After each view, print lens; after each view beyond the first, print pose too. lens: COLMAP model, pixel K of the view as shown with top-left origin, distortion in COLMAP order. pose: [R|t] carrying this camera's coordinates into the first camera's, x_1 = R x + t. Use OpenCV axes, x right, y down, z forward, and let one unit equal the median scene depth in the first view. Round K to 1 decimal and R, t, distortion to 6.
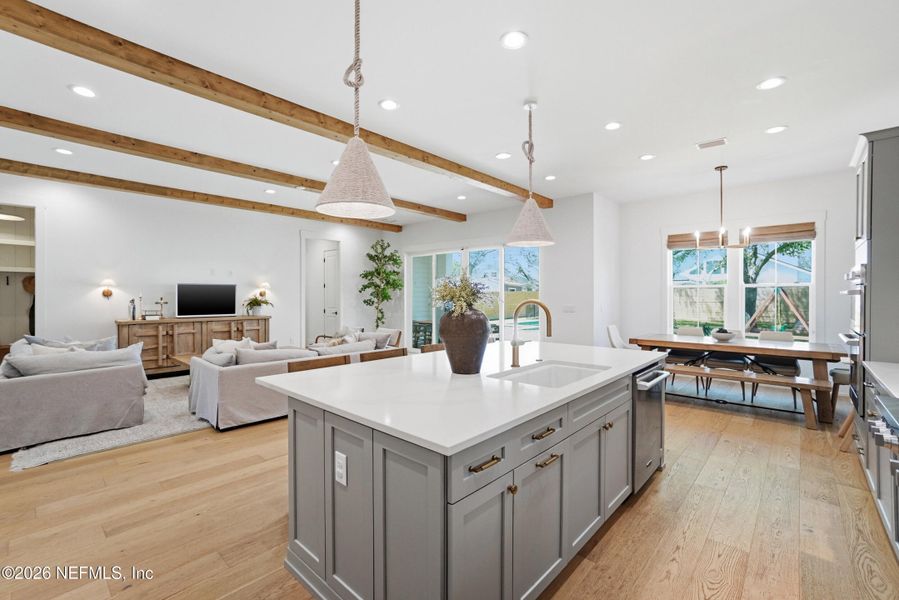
lens RADIAL K [[394.9, 0, 449.5], [0, 394.9, 300.0], [0, 0, 1]] dist [-0.043666, 0.019797]
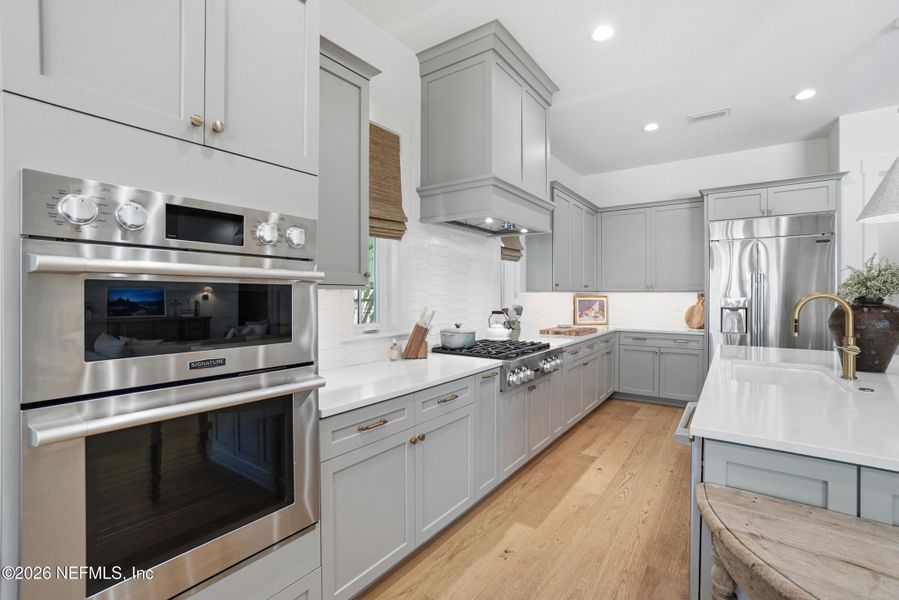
lens RADIAL K [[409.4, 0, 448.5], [0, 409.4, 292.2], [0, 0, 1]] dist [-0.043781, 0.022193]
pose [[-0.993377, -0.003119, -0.114862, 1.048370], [-0.003578, 0.999986, 0.003787, -0.006378], [0.114849, 0.004172, -0.993374, 1.701956]]
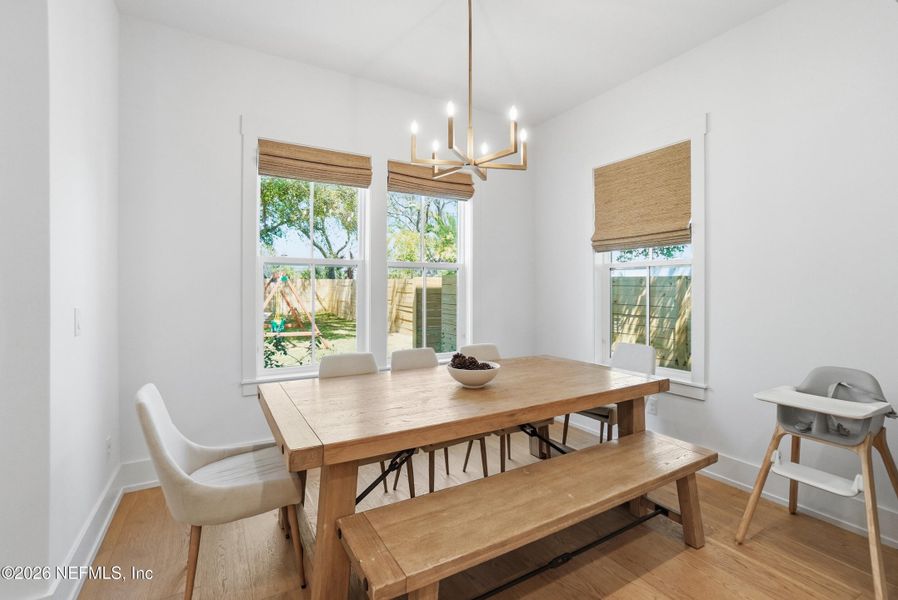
lens RADIAL K [[408.9, 0, 448.0], [0, 408.9, 292.2], [0, 0, 1]] dist [-0.043781, 0.022193]
pose [[0.291412, -0.009910, 0.956546, 0.549365], [0.009806, 0.999925, 0.007372, -0.005530], [-0.956547, 0.007232, 0.291487, 1.839430]]
